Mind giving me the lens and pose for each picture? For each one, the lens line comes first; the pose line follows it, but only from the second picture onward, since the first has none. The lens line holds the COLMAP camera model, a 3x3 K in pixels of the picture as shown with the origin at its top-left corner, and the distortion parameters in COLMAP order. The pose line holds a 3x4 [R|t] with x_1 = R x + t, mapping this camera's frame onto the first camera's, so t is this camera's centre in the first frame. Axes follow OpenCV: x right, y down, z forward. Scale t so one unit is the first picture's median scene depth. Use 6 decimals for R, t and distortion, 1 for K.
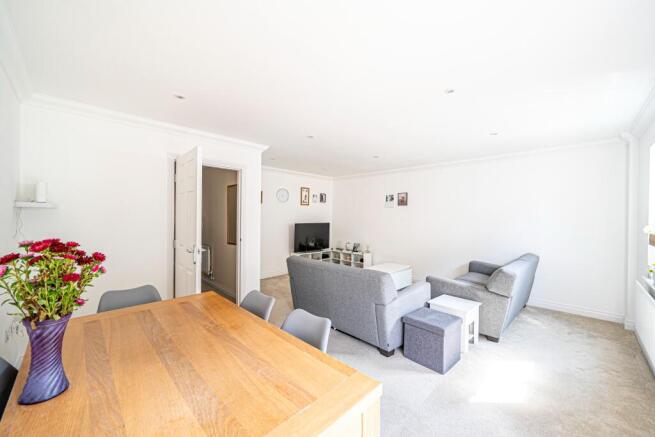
lens RADIAL K [[256.9, 0, 327.5], [0, 256.9, 218.5], [0, 0, 1]] dist [0.012534, 0.000311]
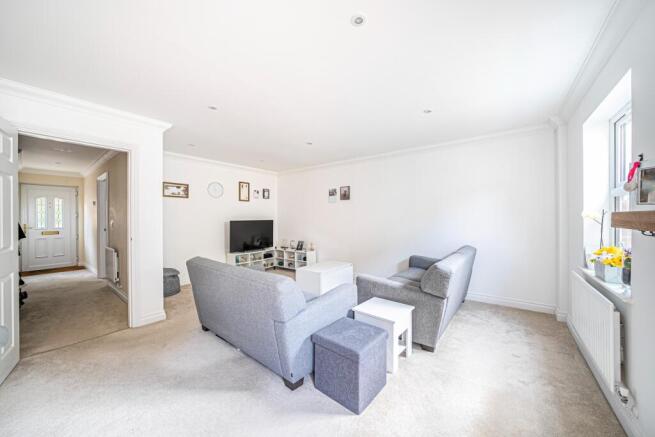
lens RADIAL K [[231.0, 0, 327.5], [0, 231.0, 218.5], [0, 0, 1]] dist [-0.001009, -0.000146]
pose [[0.993349, -0.015153, 0.114139, 0.209554], [0.016003, 0.999851, -0.006530, 0.038331], [-0.114023, 0.008313, 0.993443, 0.257199]]
